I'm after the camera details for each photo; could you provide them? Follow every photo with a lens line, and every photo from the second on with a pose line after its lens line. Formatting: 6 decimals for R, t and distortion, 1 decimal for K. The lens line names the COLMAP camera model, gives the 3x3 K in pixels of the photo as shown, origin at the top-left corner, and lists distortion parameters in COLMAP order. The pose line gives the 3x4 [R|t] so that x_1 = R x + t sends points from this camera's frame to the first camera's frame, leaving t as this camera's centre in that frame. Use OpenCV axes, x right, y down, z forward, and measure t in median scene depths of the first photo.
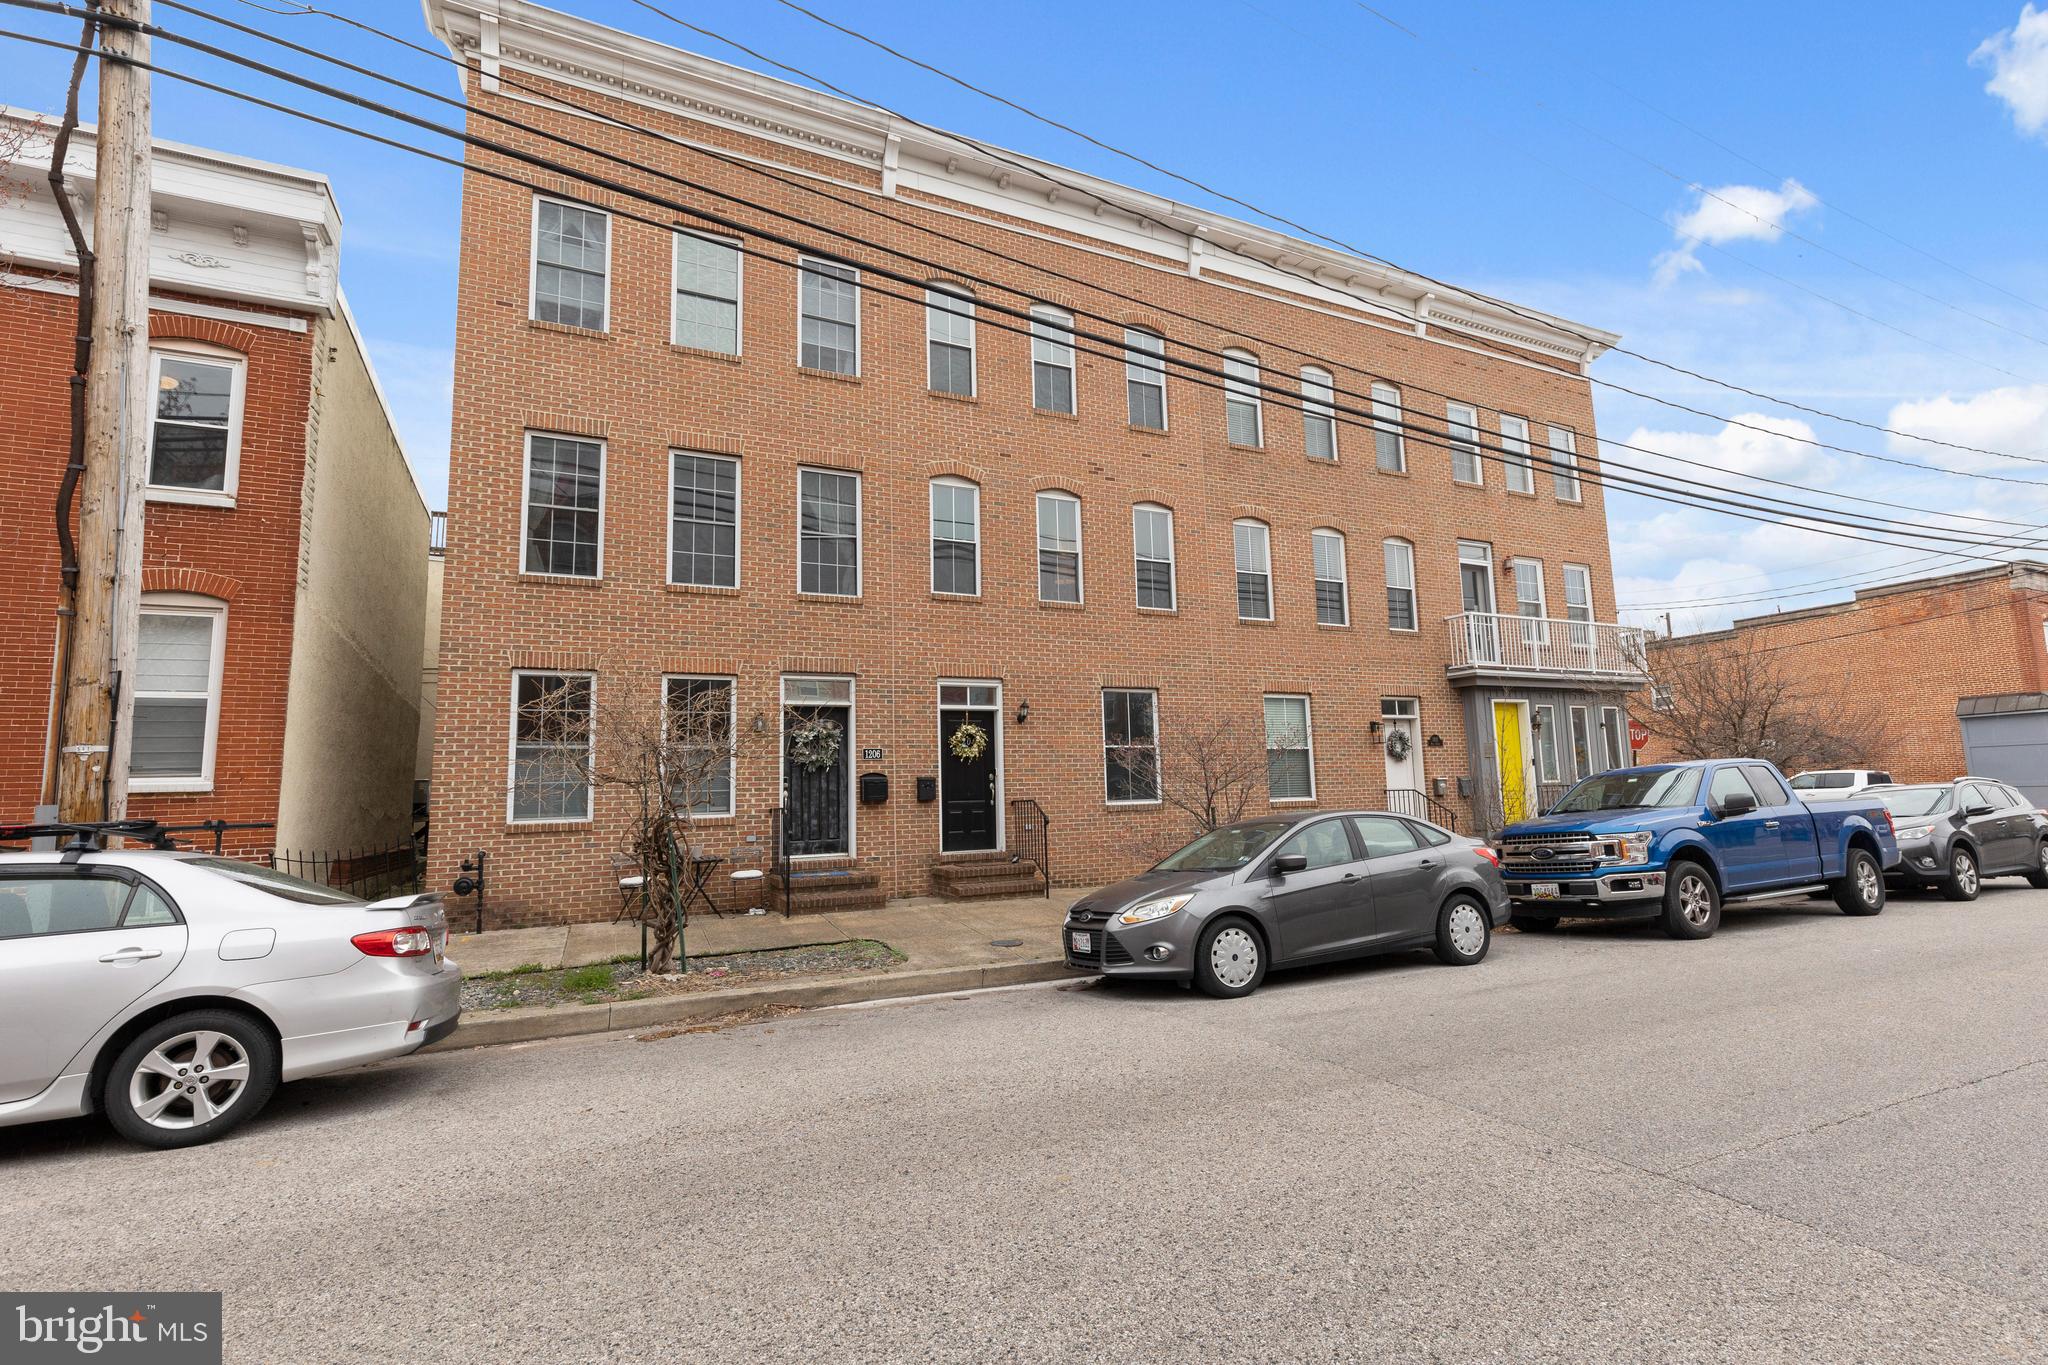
lens RADIAL K [[931.5, 0, 1030.4], [0, 931.5, 691.5], [0, 0, 1]] dist [0.004759, -0.001760]
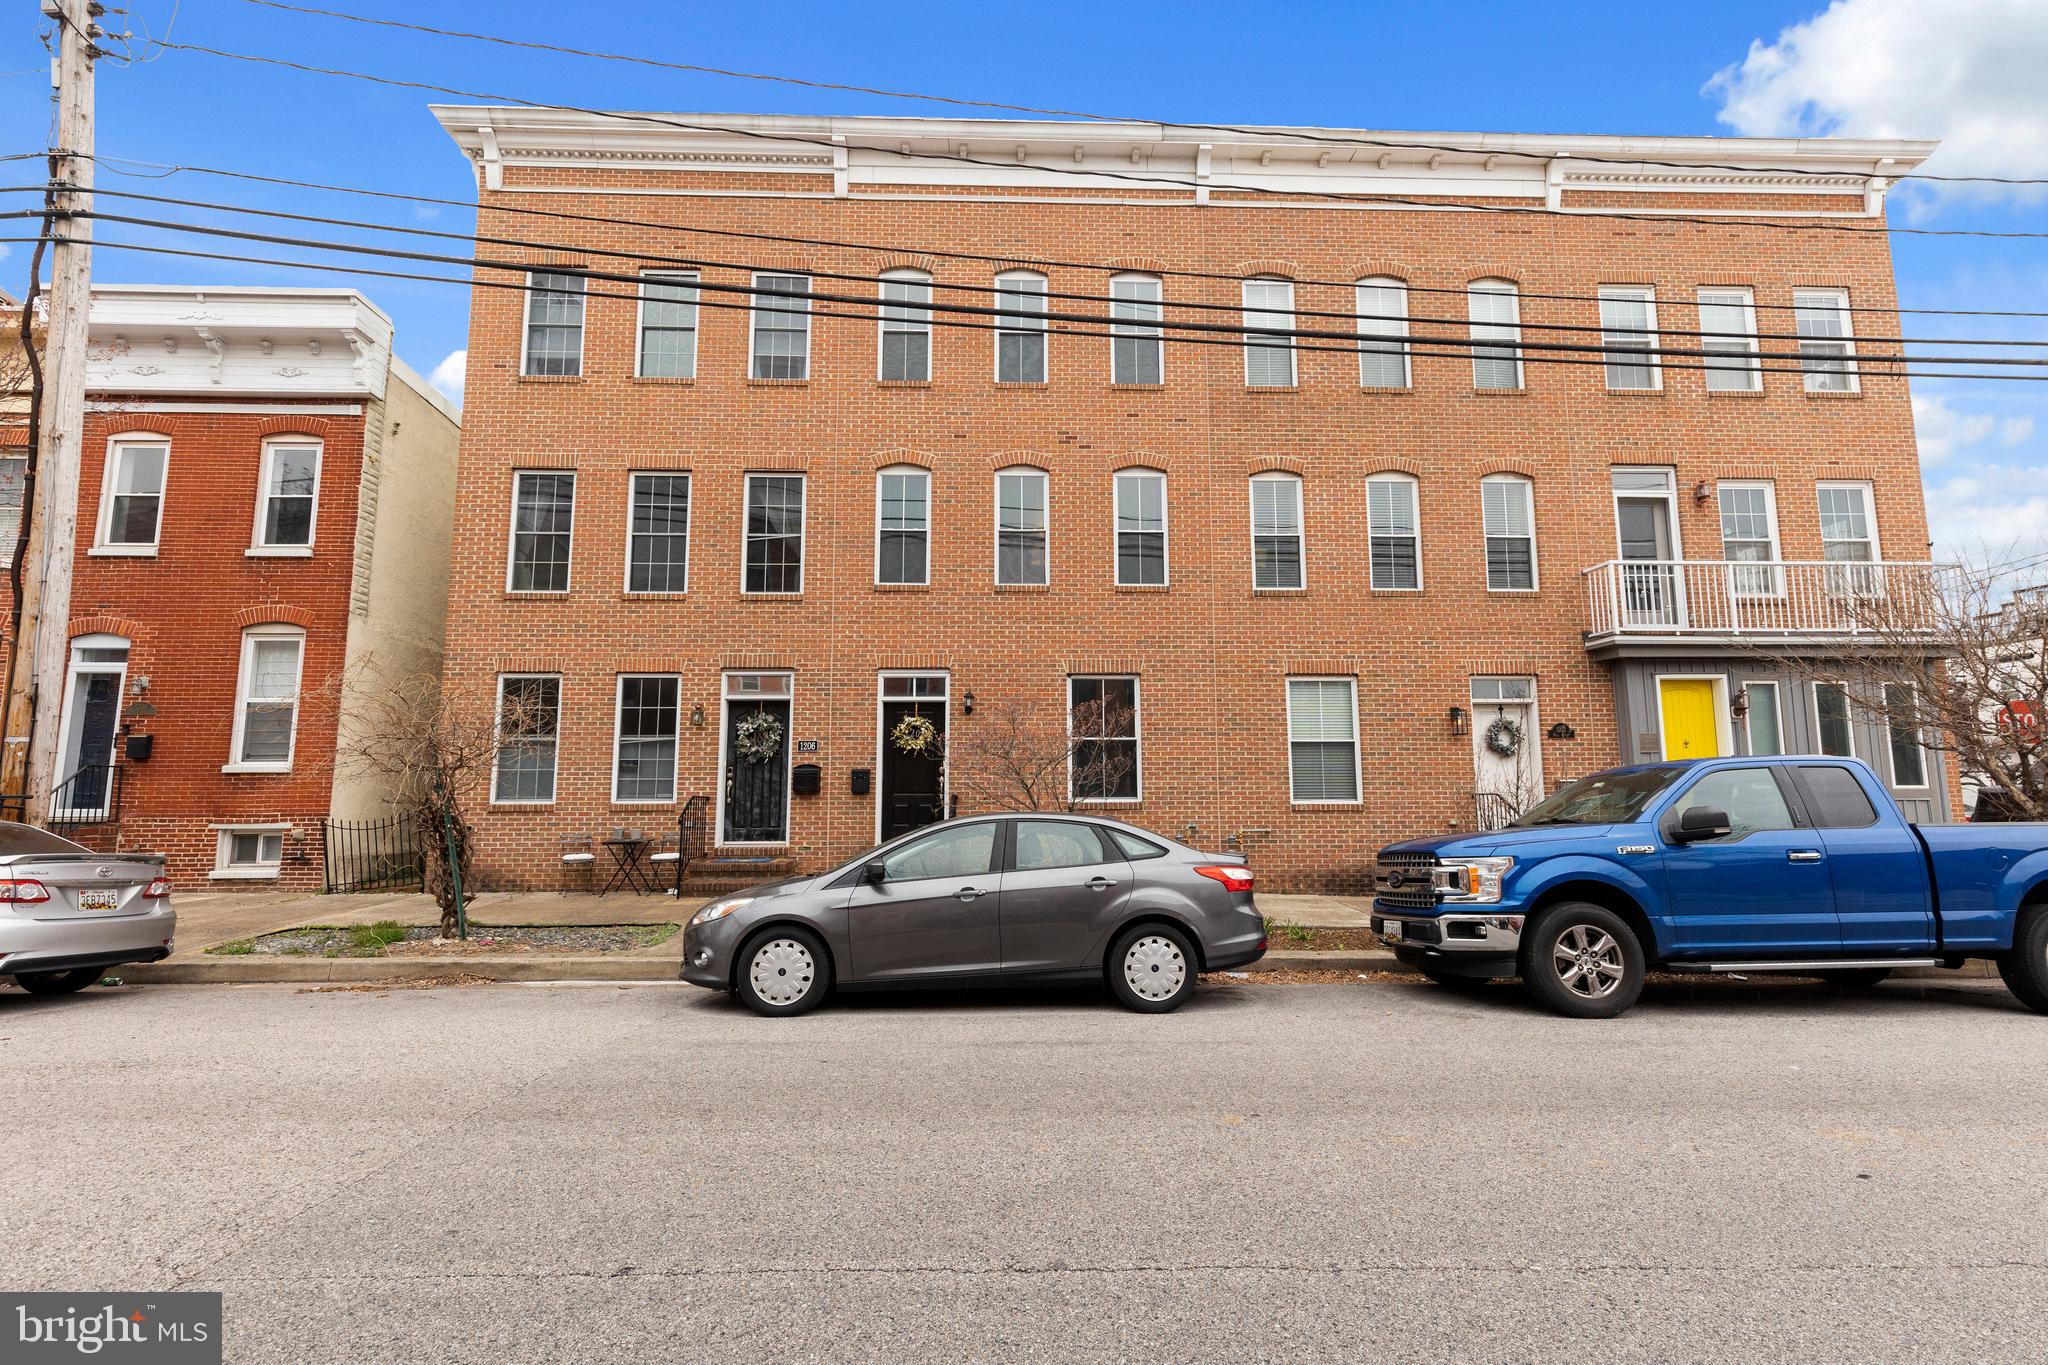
lens RADIAL K [[931.5, 0, 1072.8], [0, 931.5, 690.2], [0, 0, 1]] dist [0.004759, -0.001760]
pose [[0.915953, -0.022528, -0.400653, 0.521567], [0.023978, 0.999712, -0.001396, 0.014539], [0.400569, -0.008328, 0.916229, 0.183880]]
